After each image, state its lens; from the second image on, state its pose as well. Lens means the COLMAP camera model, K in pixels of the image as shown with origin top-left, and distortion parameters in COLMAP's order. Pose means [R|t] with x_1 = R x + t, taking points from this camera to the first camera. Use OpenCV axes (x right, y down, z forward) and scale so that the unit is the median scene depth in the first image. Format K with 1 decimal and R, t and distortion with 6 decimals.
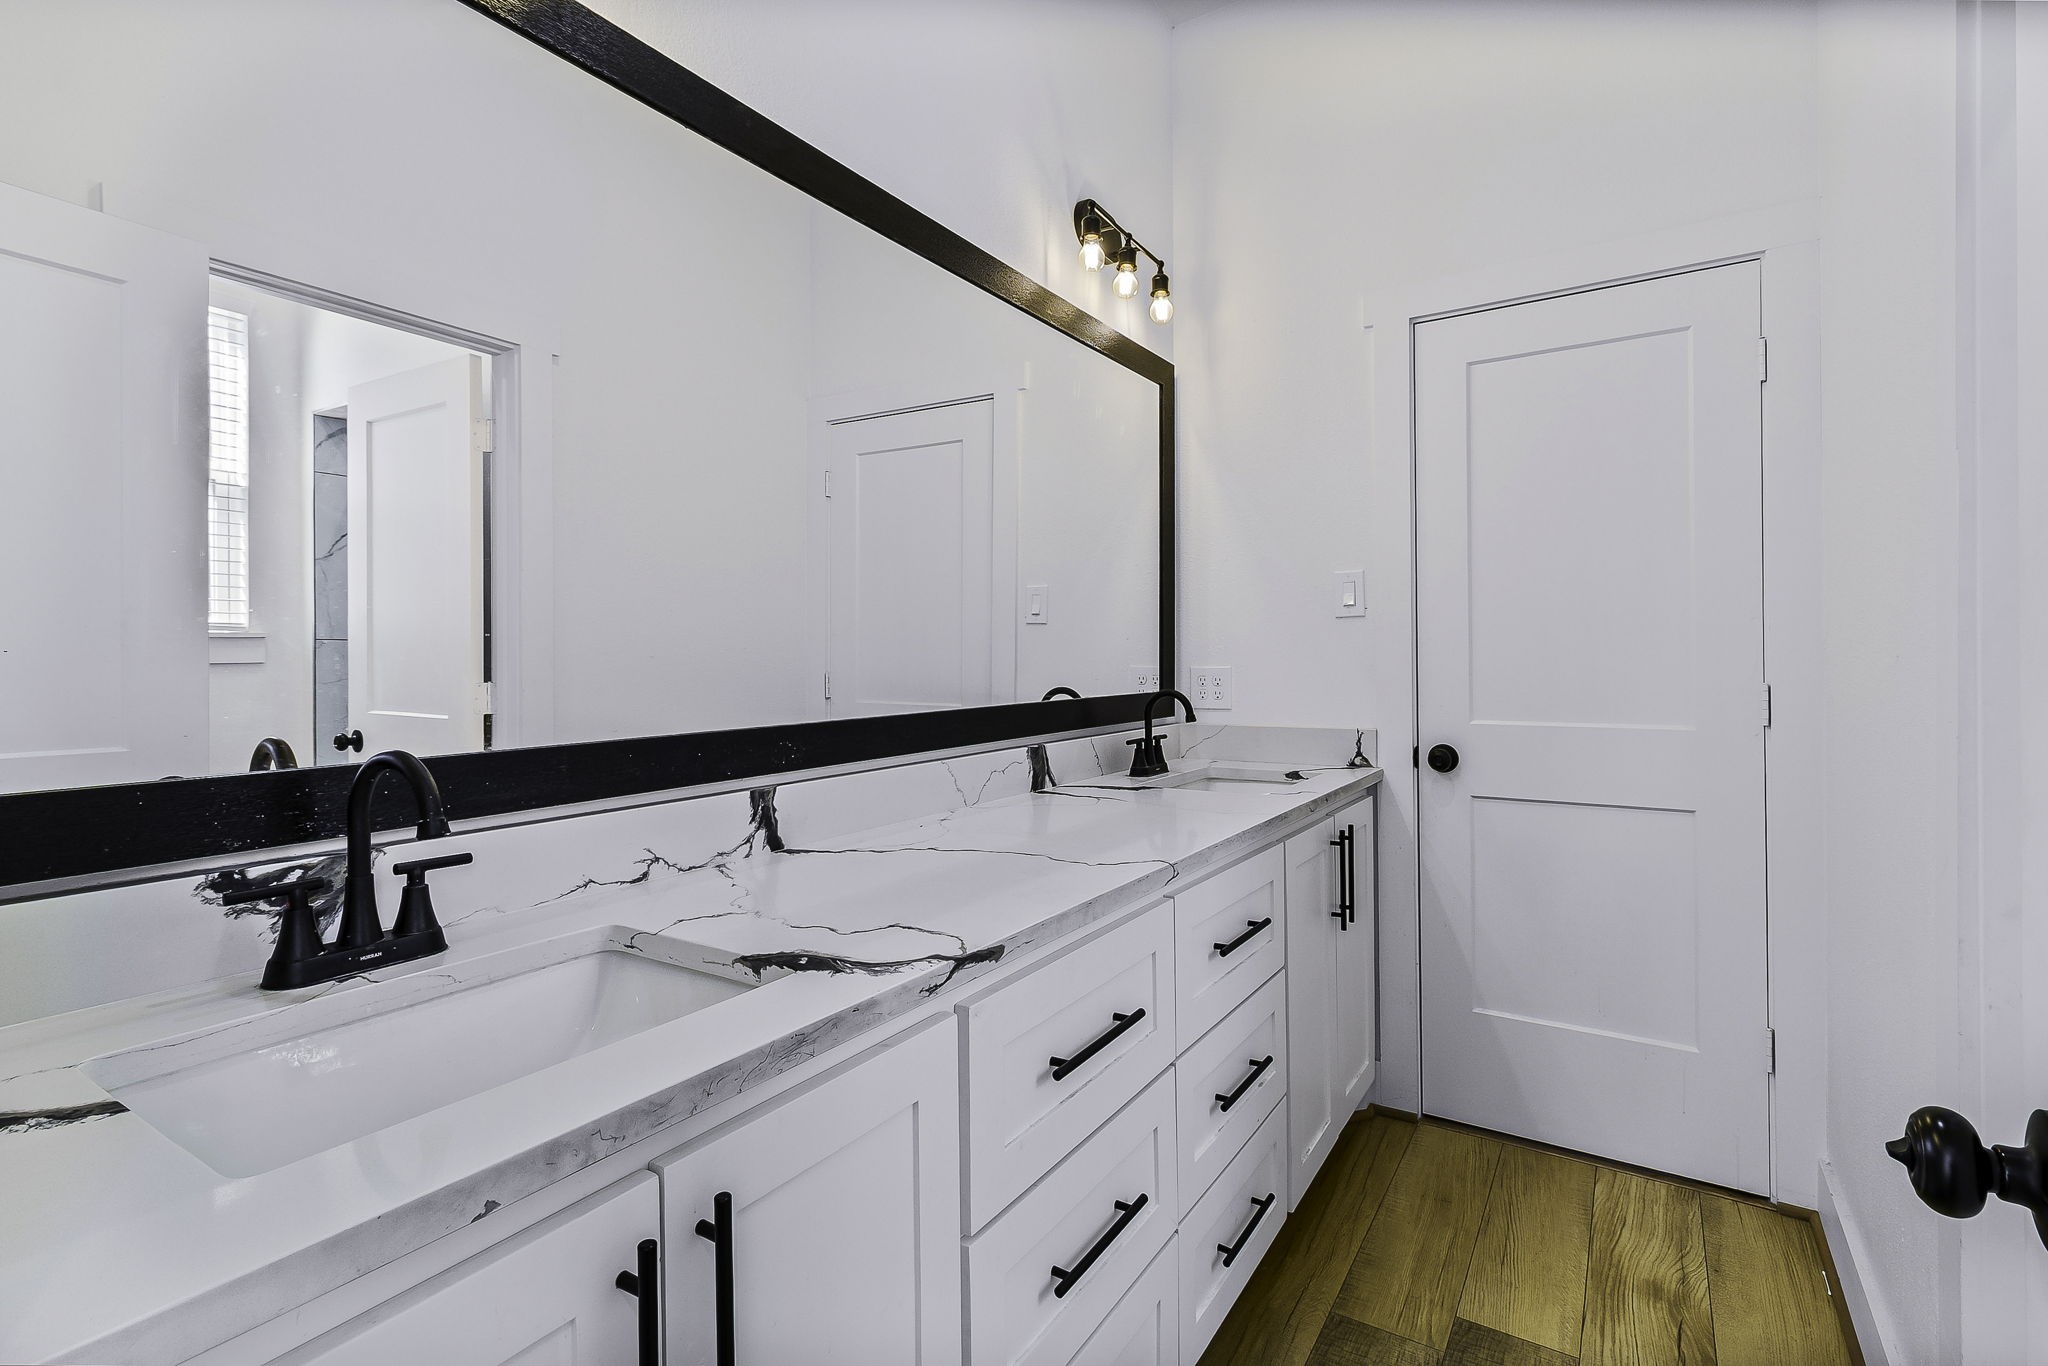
lens RADIAL K [[941.4, 0, 1046.0], [0, 941.4, 658.7], [0, 0, 1]] dist [0.002183, -0.000051]
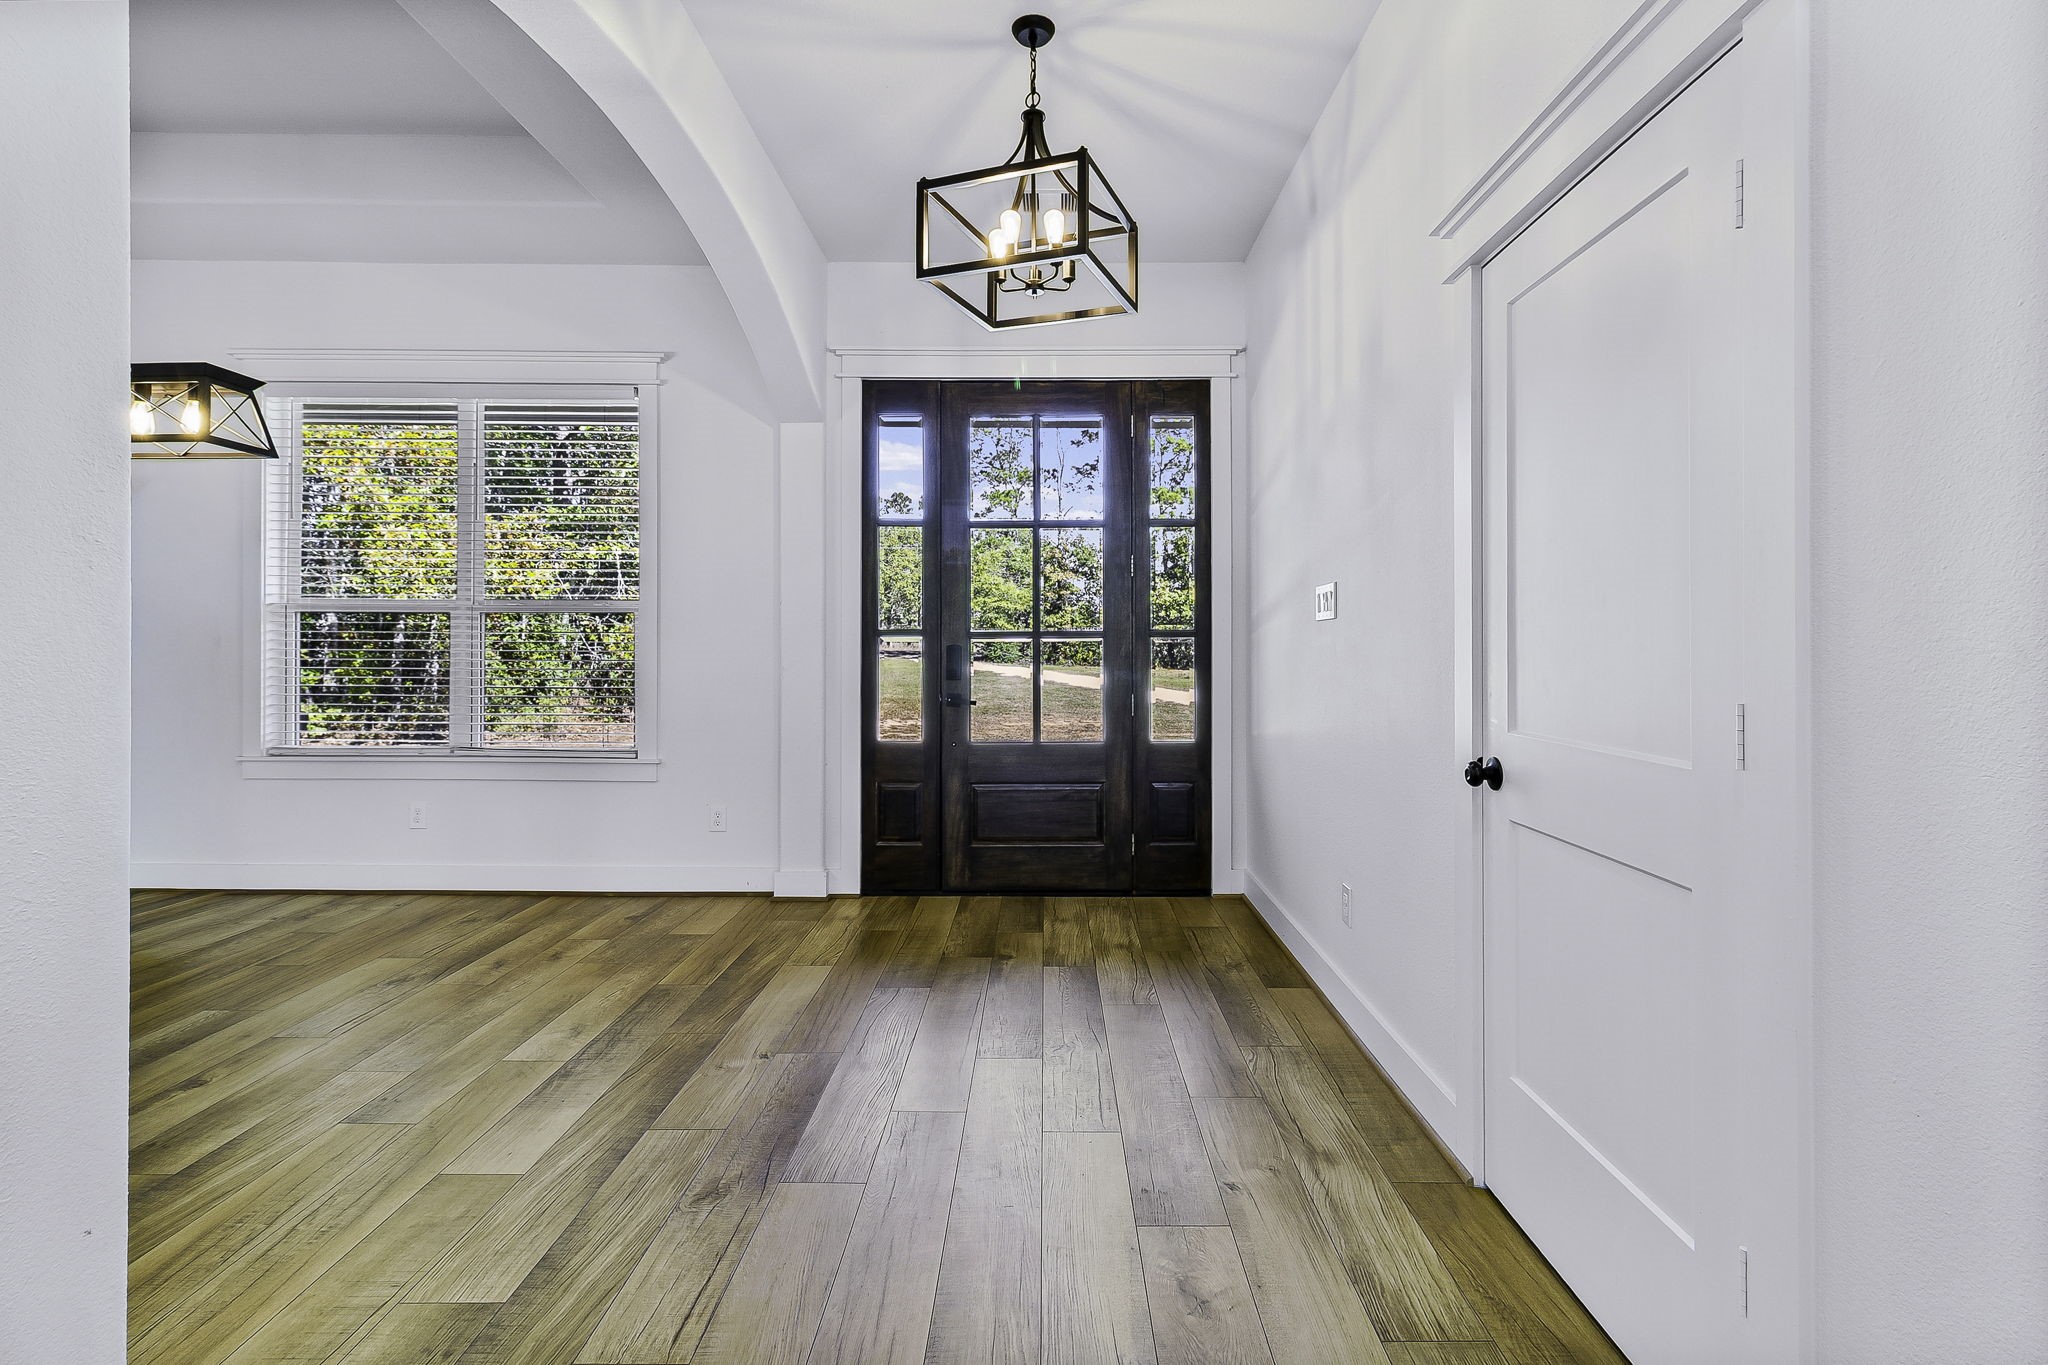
lens RADIAL K [[947.2, 0, 1041.6], [0, 947.2, 644.8], [0, 0, 1]] dist [0.001384, -0.001456]
pose [[-0.847306, 0.003879, -0.531091, 1.693328], [0.004268, 0.999991, 0.000495, -0.009546], [0.531088, -0.001847, -0.847315, 1.933687]]
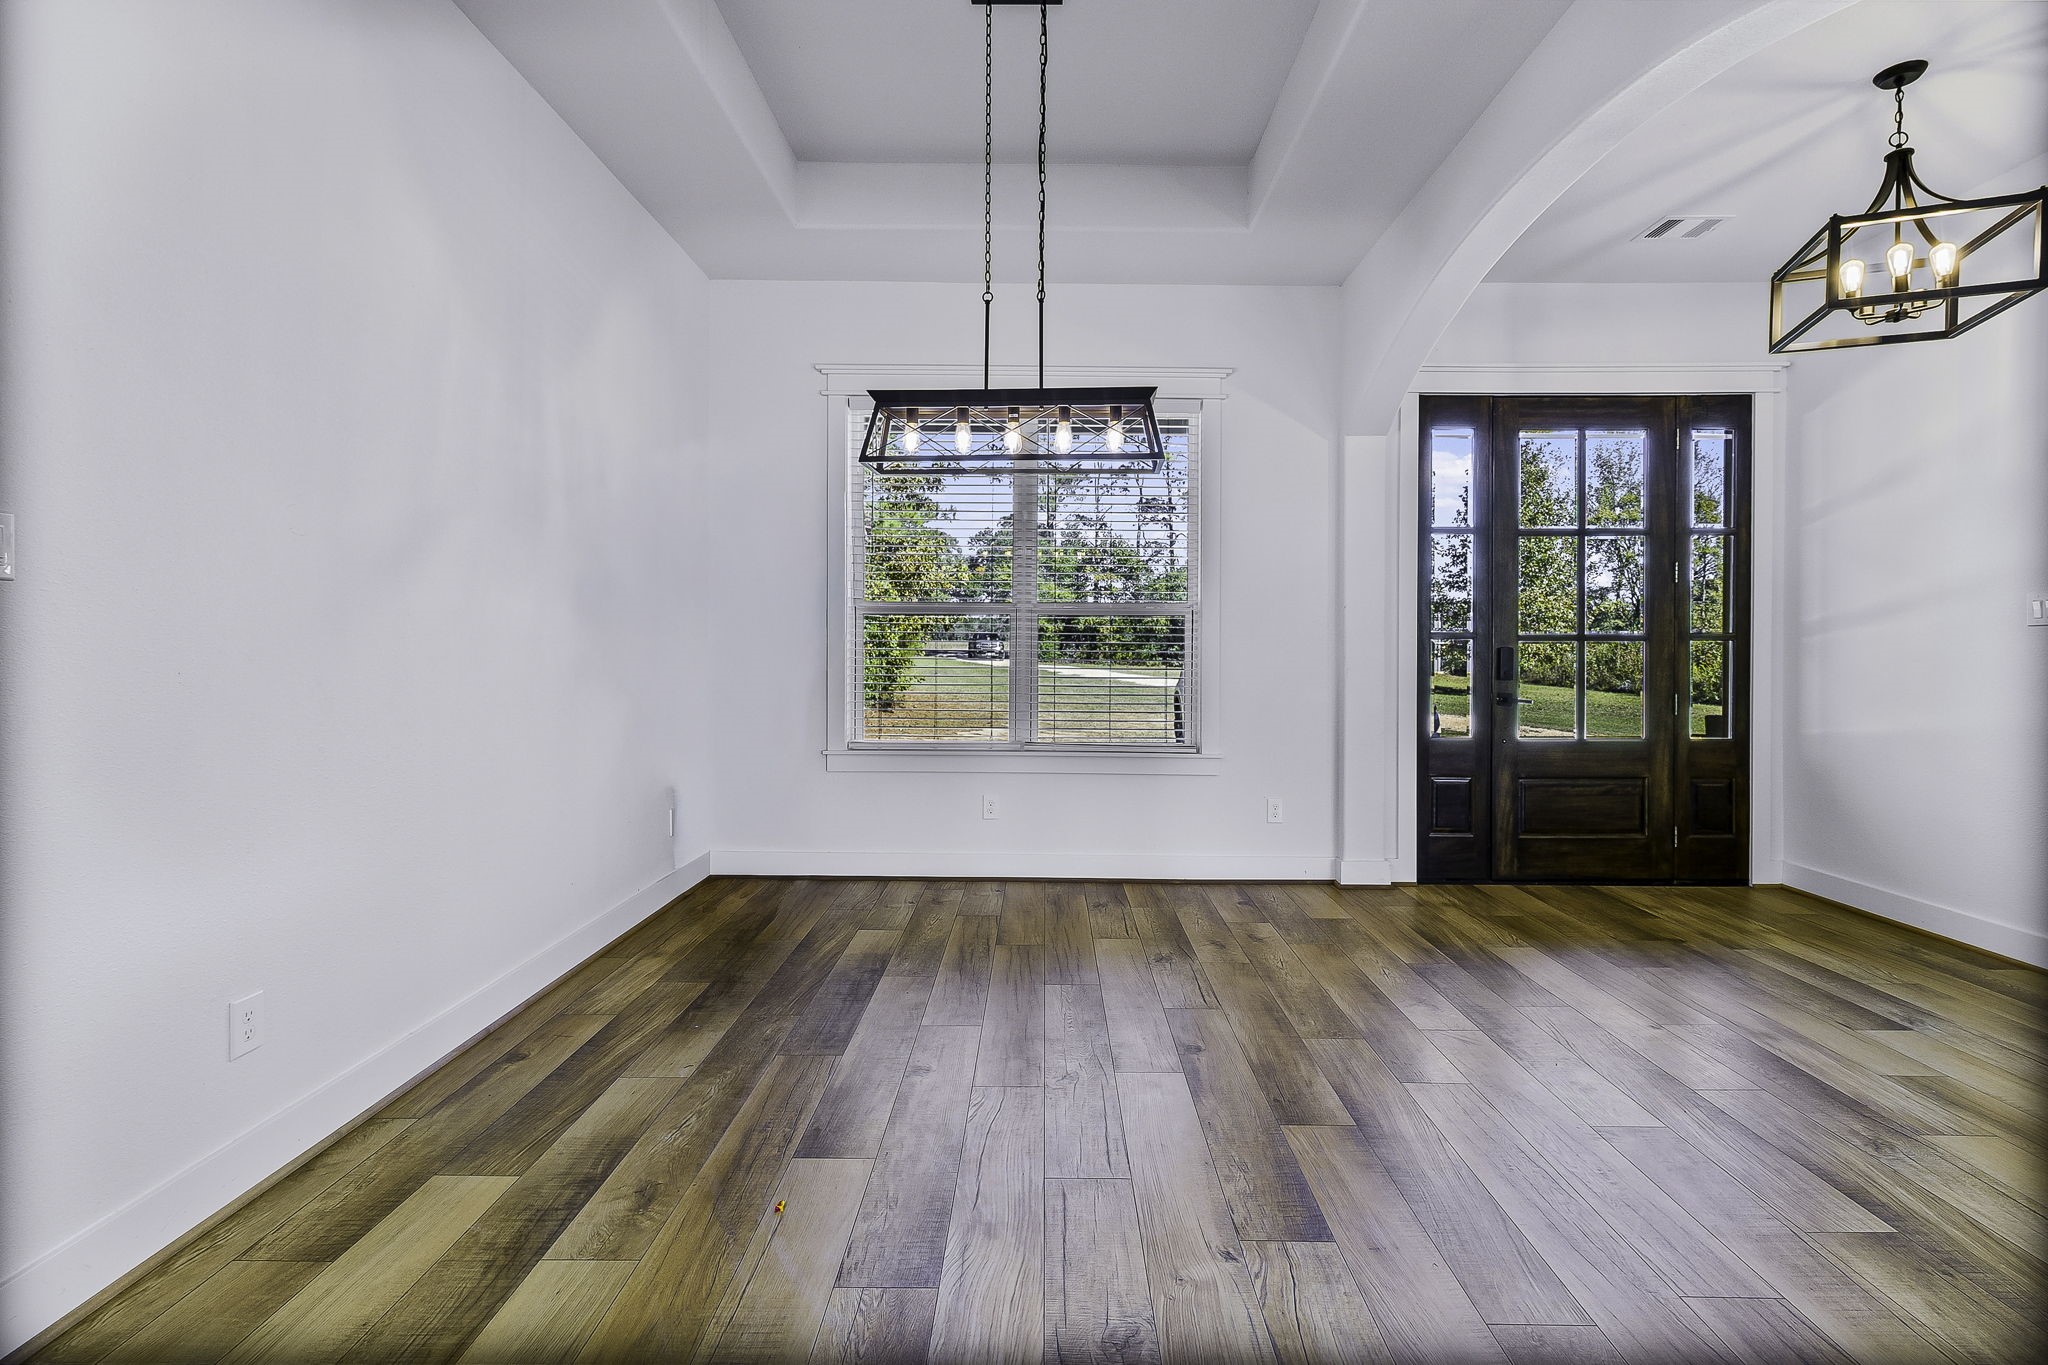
lens RADIAL K [[937.0, 0, 1035.2], [0, 937.0, 652.0], [0, 0, 1]] dist [0.001412, 0.000334]
pose [[-0.850261, 0.006190, -0.526324, 1.727094], [0.001816, 0.999959, 0.008826, -0.009806], [0.526358, 0.006549, -0.850238, 1.915867]]
